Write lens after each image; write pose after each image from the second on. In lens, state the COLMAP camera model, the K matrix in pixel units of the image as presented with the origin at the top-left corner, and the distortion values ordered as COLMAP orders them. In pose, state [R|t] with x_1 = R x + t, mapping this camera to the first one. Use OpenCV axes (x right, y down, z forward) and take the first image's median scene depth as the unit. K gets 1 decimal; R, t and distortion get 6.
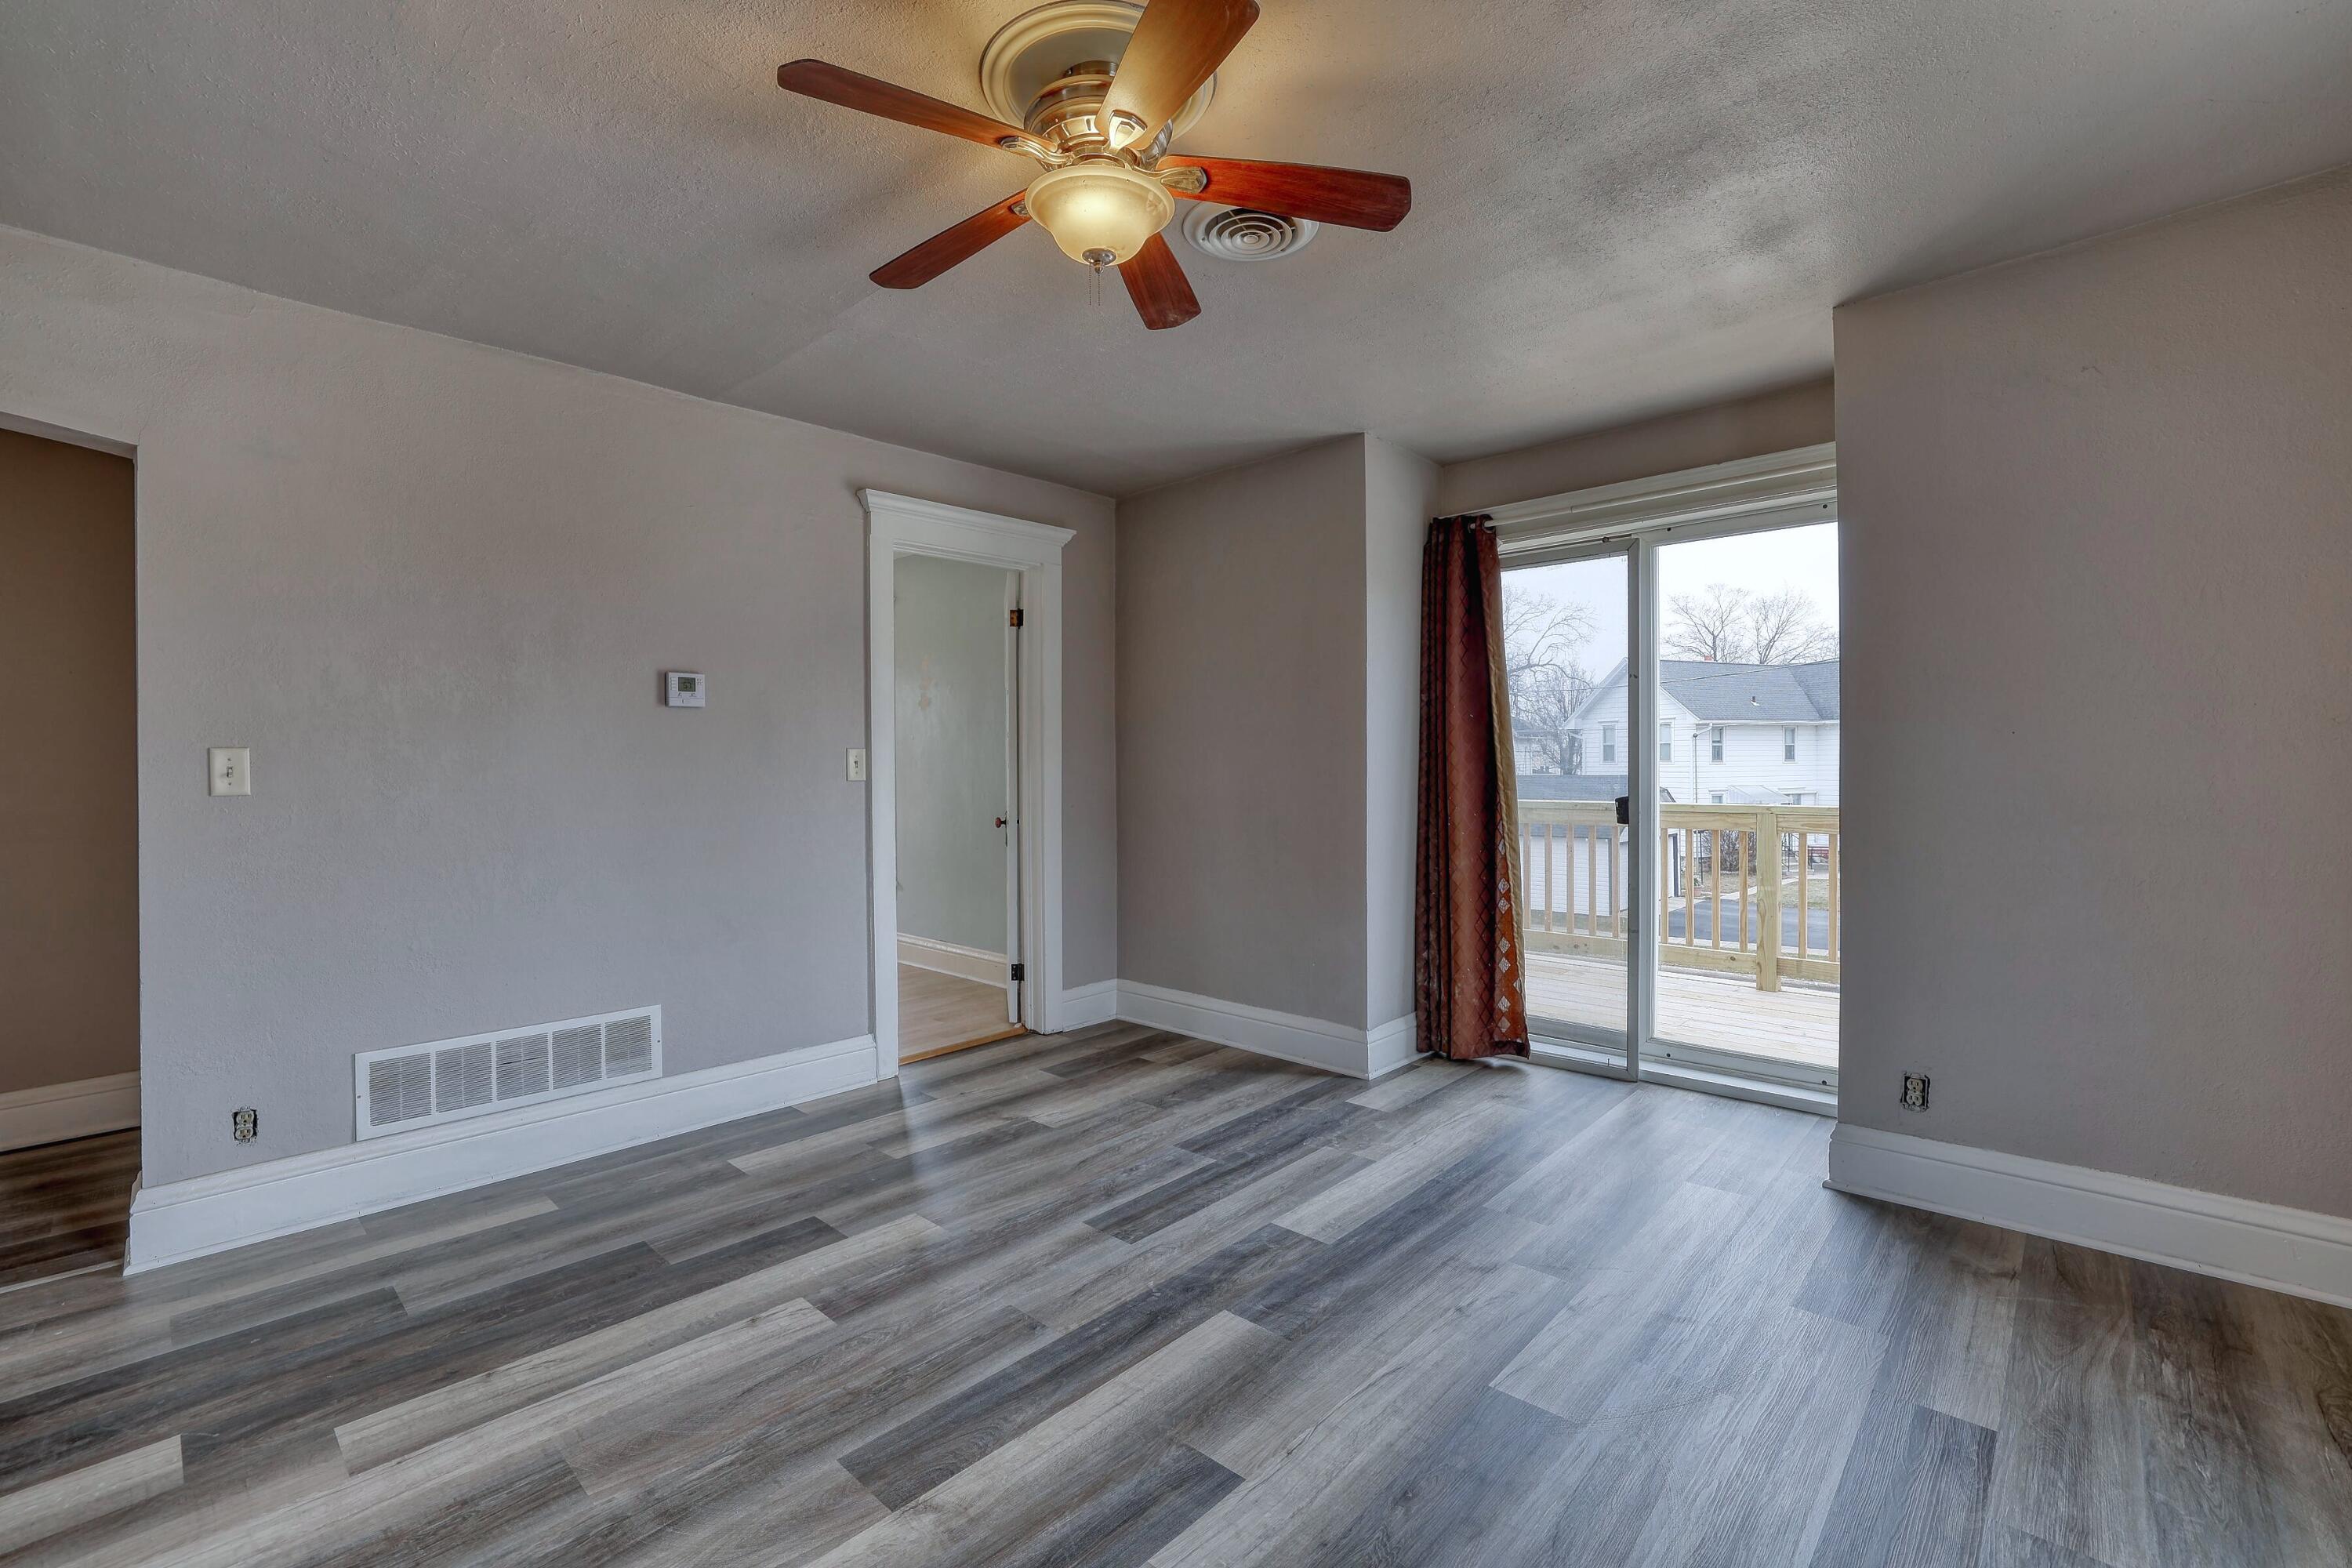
lens RADIAL K [[1007.3, 0, 1157.0], [0, 1007.3, 774.0], [0, 0, 1]] dist [-0.051509, 0.018655]
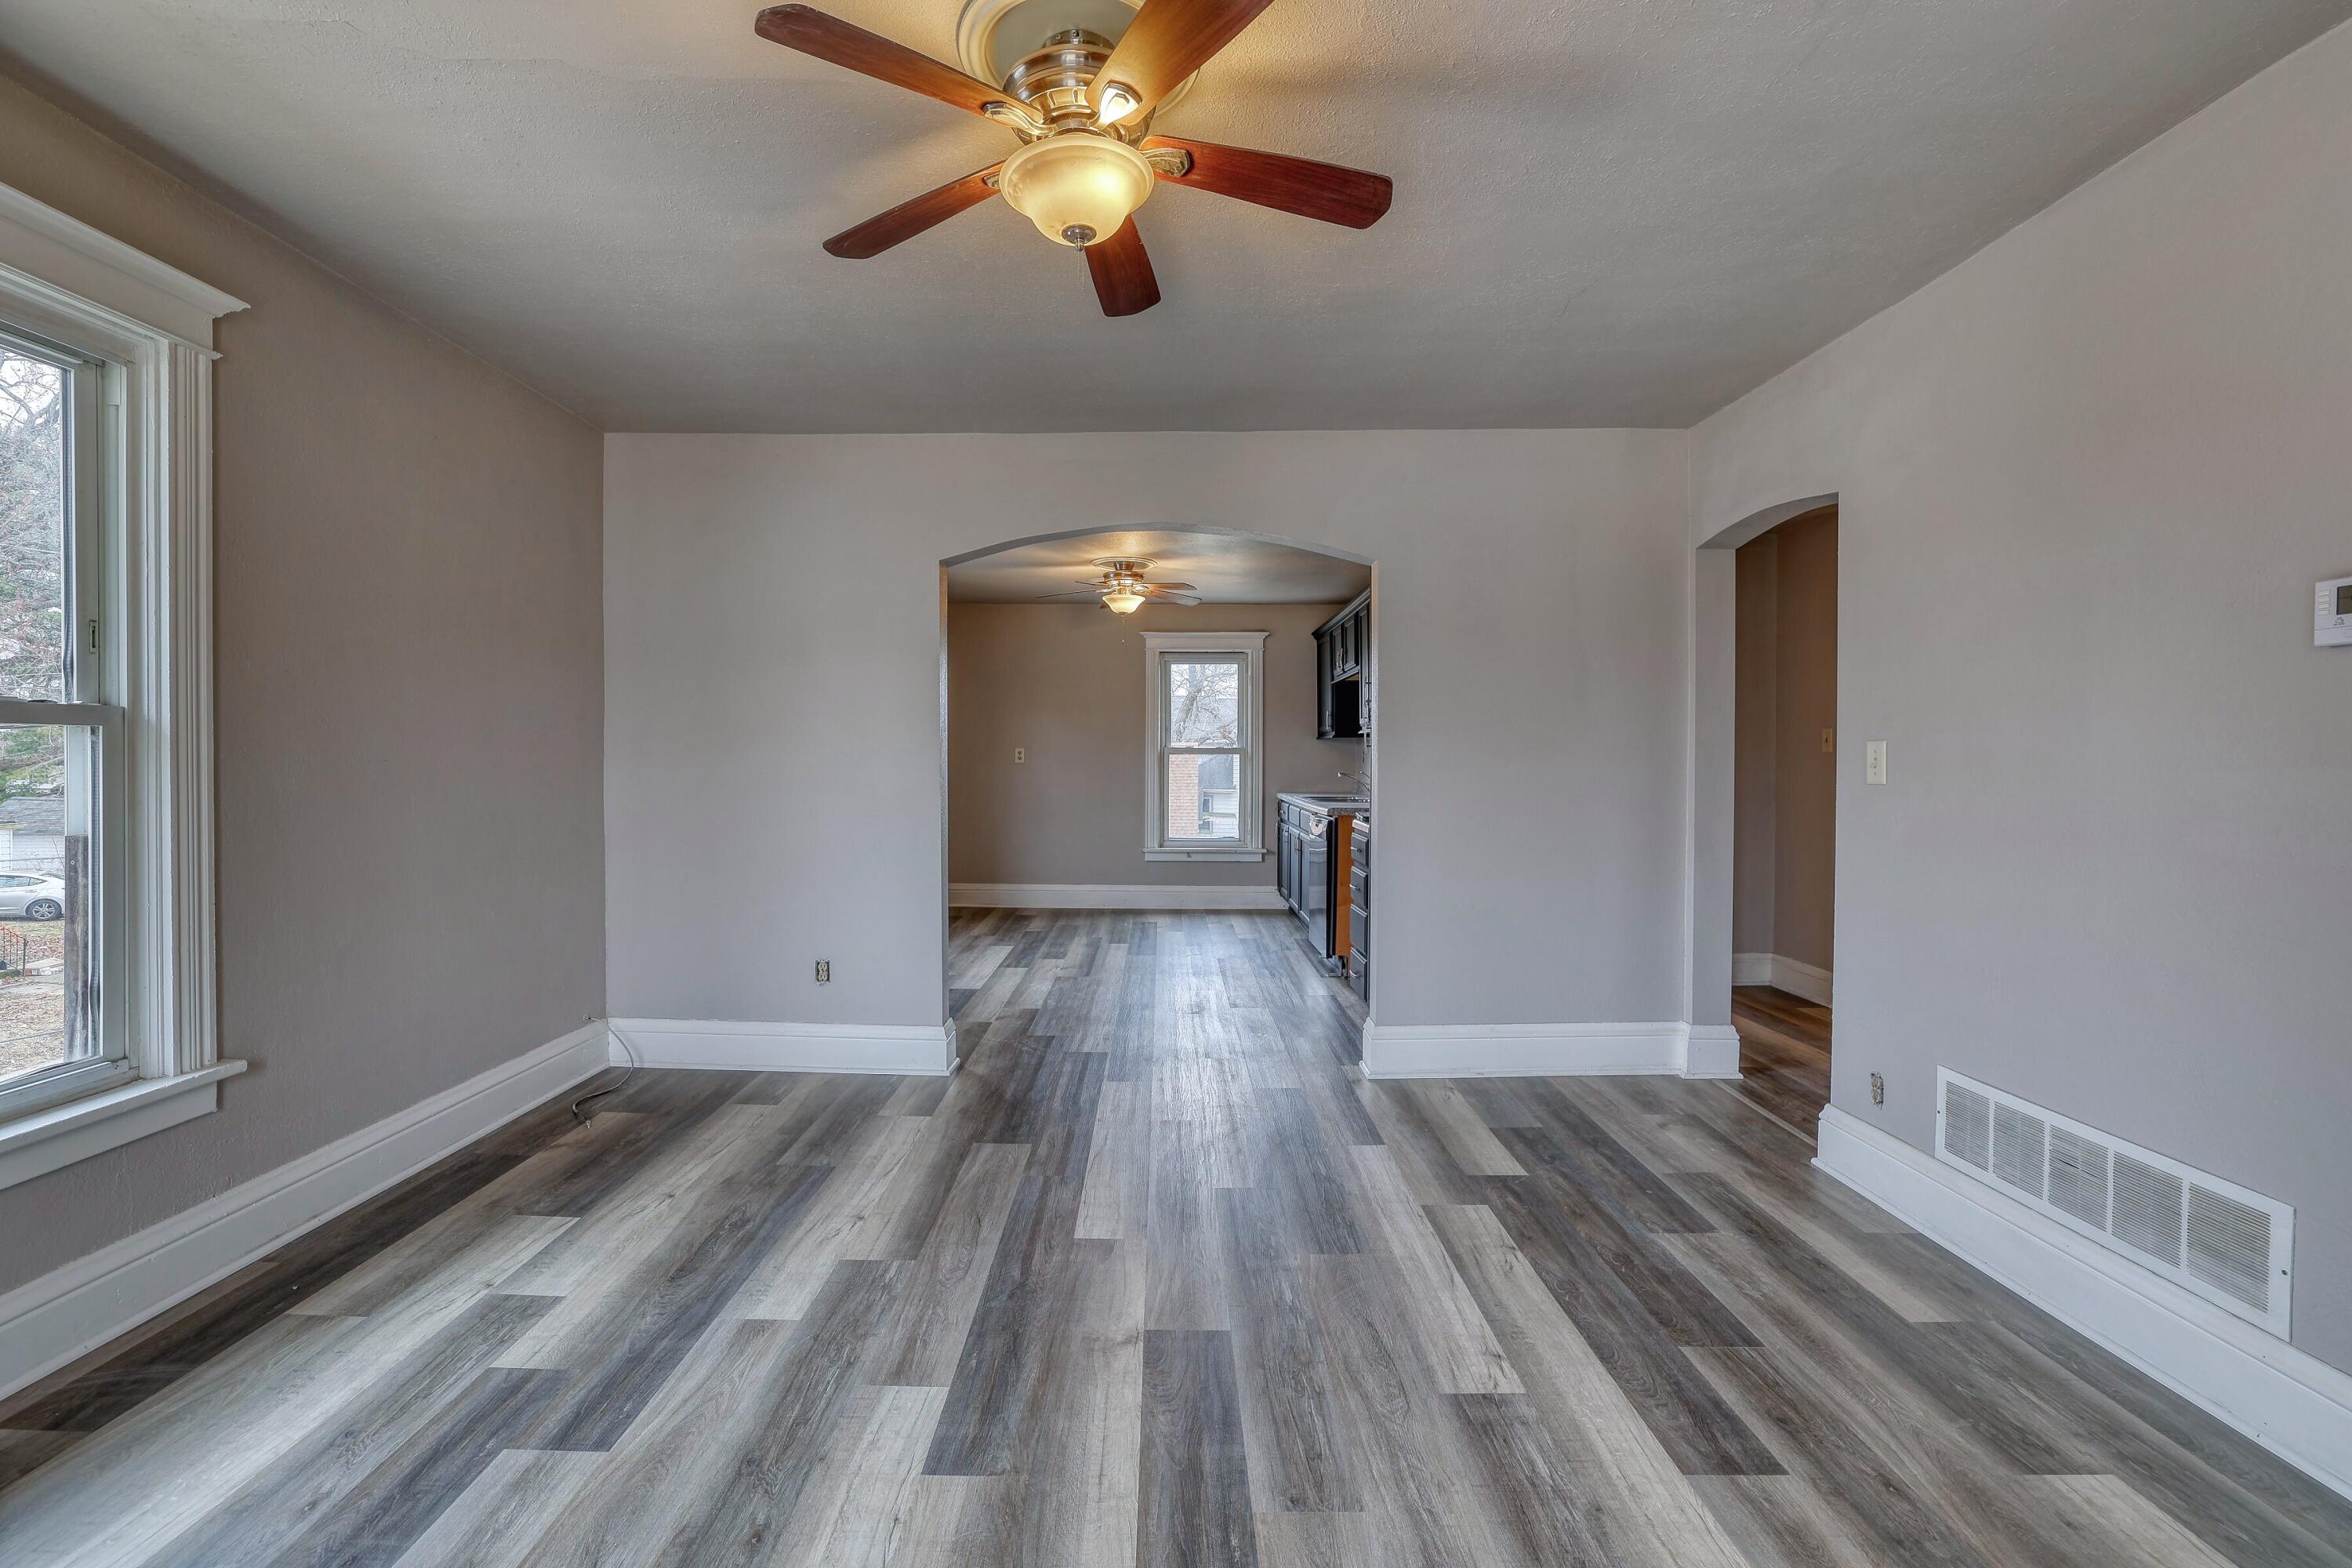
lens RADIAL K [[1014.1, 0, 1157.0], [0, 1014.1, 771.1], [0, 0, 1]] dist [-0.048921, 0.018664]
pose [[-0.727899, 0.014391, -0.685534, 0.413798], [-0.005050, 0.999640, 0.026347, -0.018689], [0.685666, 0.022640, -0.727564, 1.305114]]
